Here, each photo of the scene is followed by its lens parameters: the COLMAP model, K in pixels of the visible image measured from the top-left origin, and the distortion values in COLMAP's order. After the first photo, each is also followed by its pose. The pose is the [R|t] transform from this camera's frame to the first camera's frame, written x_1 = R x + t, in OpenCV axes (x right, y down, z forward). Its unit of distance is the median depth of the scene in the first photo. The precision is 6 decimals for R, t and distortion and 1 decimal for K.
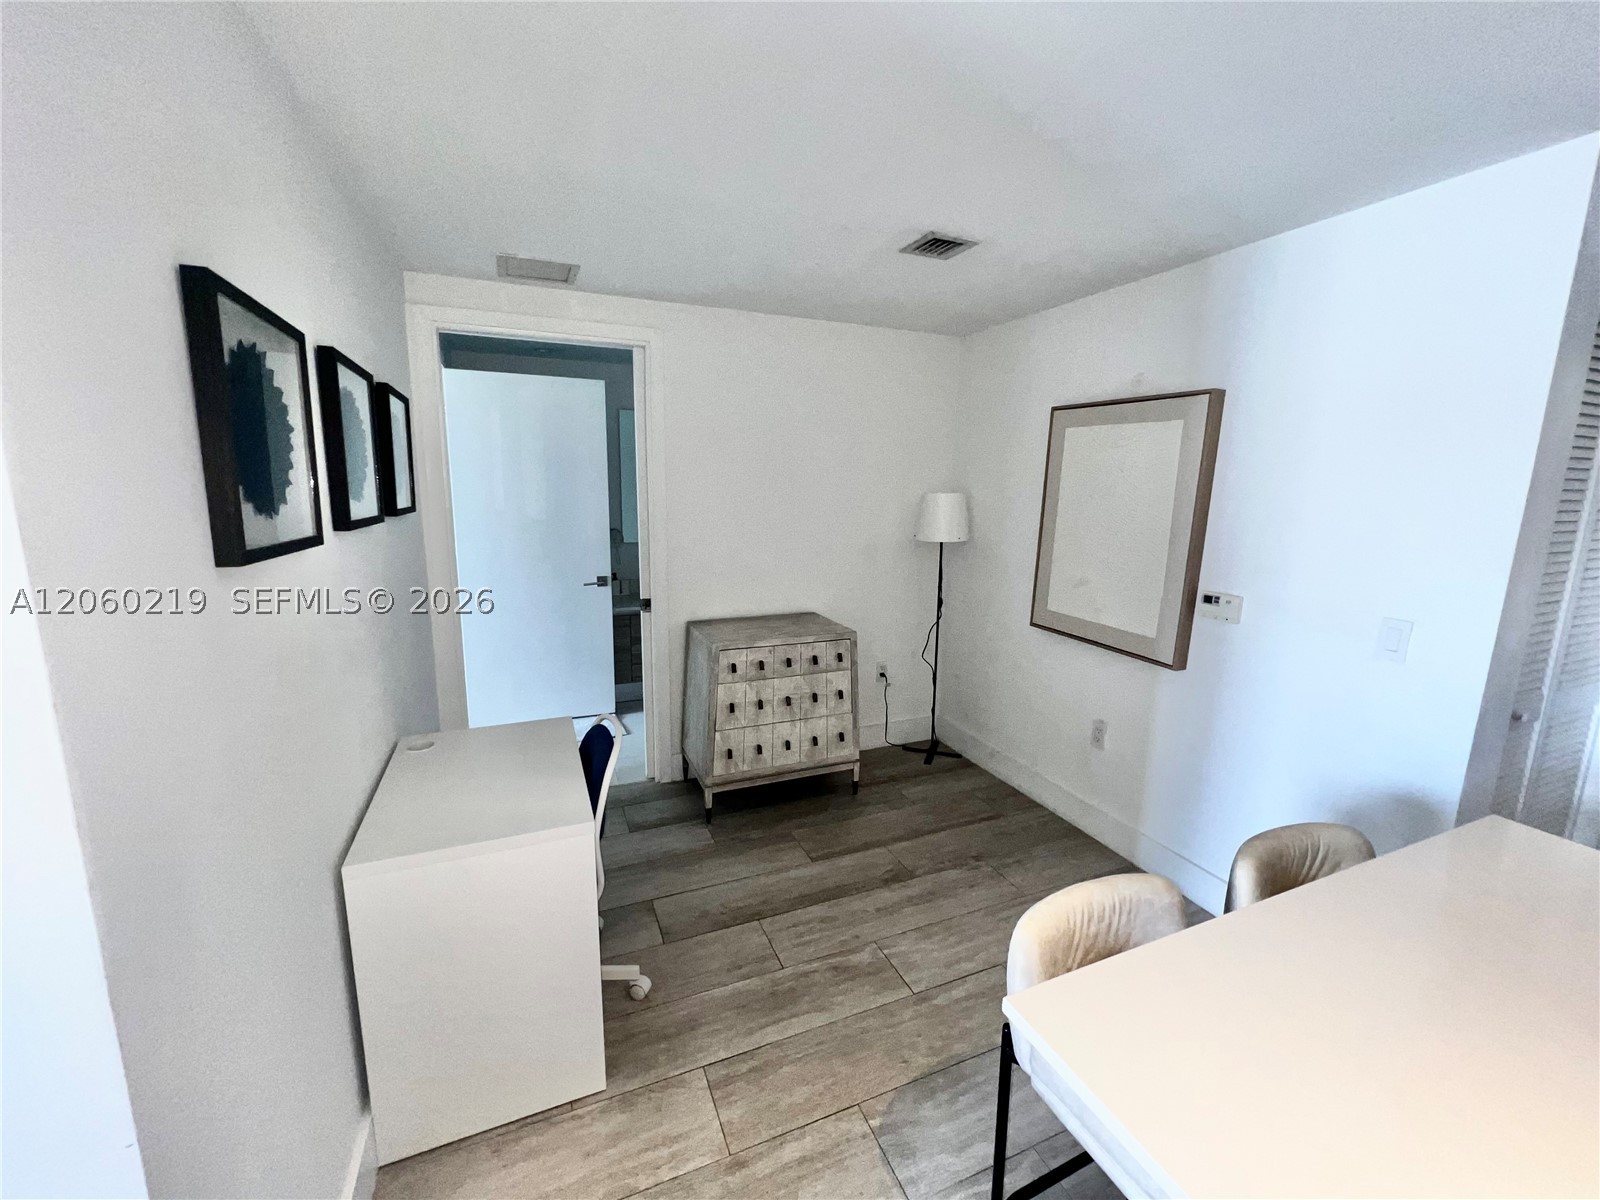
lens RADIAL K [[644.1, 0, 798.6], [0, 644.1, 592.2], [0, 0, 1]] dist [0.001436, -0.000013]
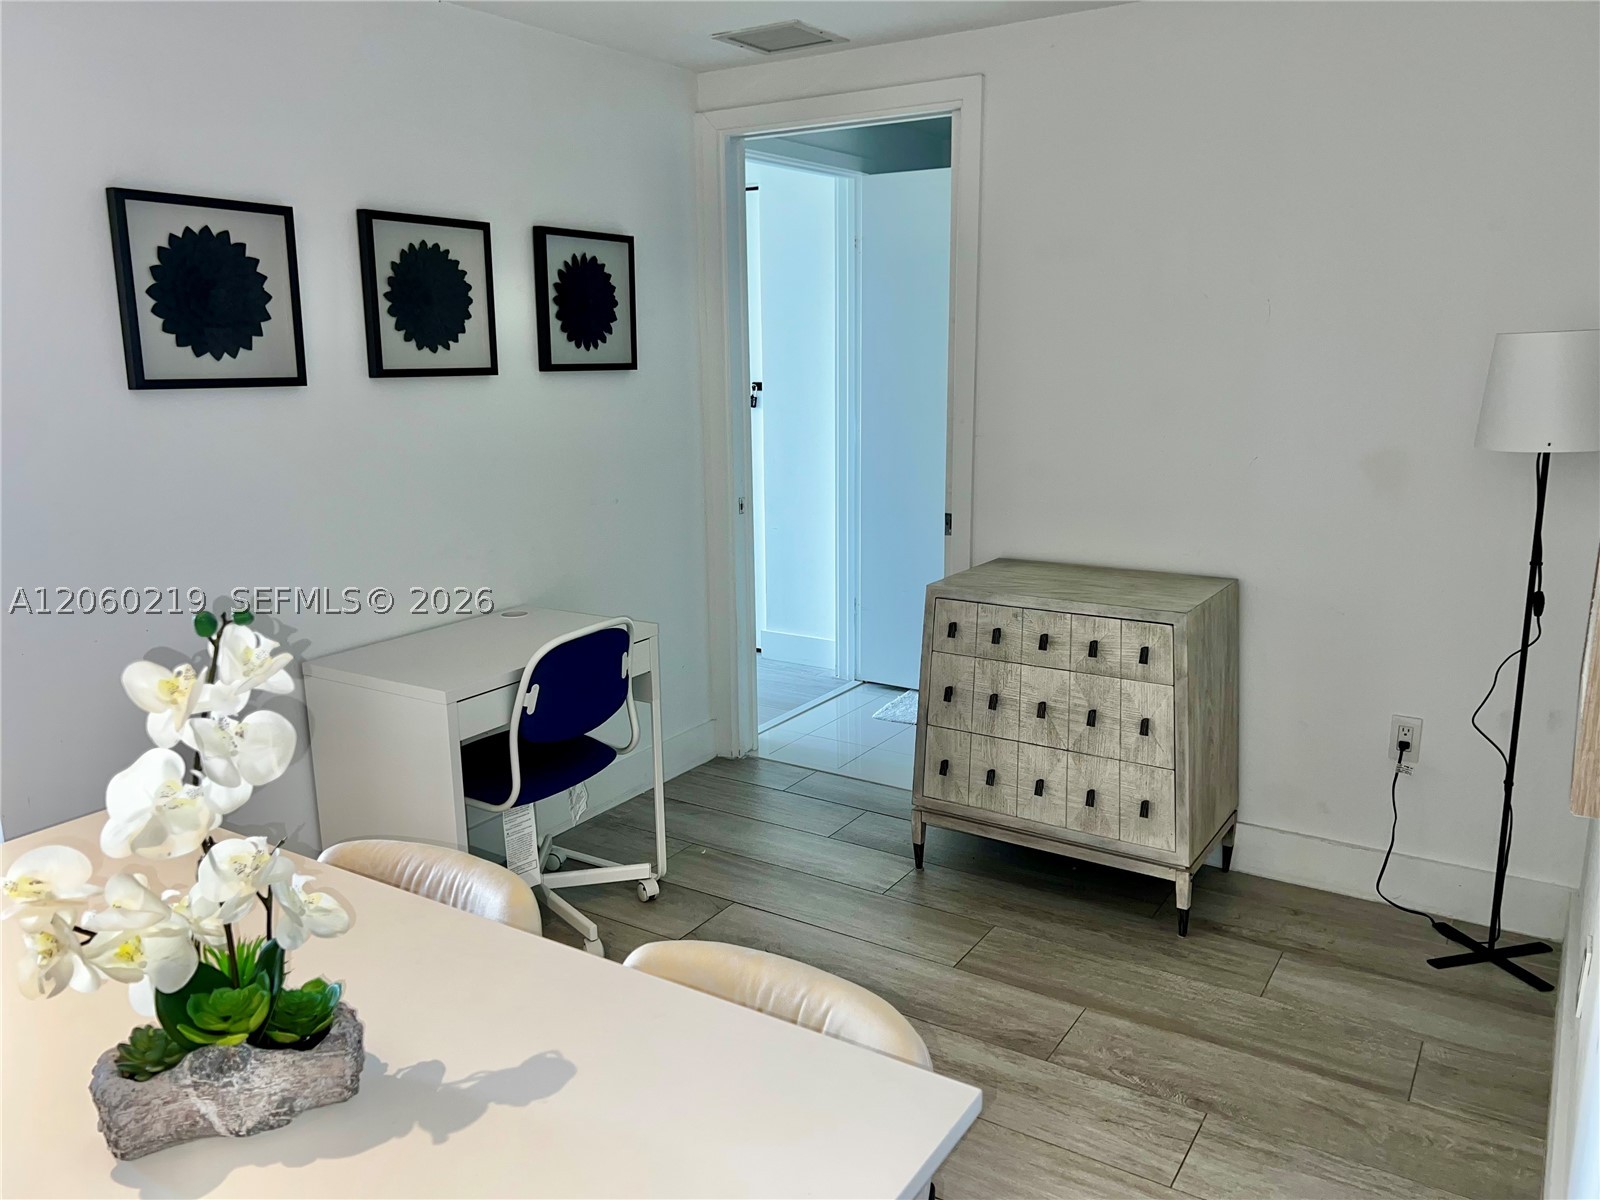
lens RADIAL K [[1206.5, 0, 801.6], [0, 1206.5, 601.2], [0, 0, 1]] dist [0.010745, -0.000471]
pose [[0.562285, 0.155666, -0.812160, 0.710943], [-0.121312, 0.987025, 0.105194, -0.011922], [0.817997, 0.039376, 0.573874, 0.210064]]
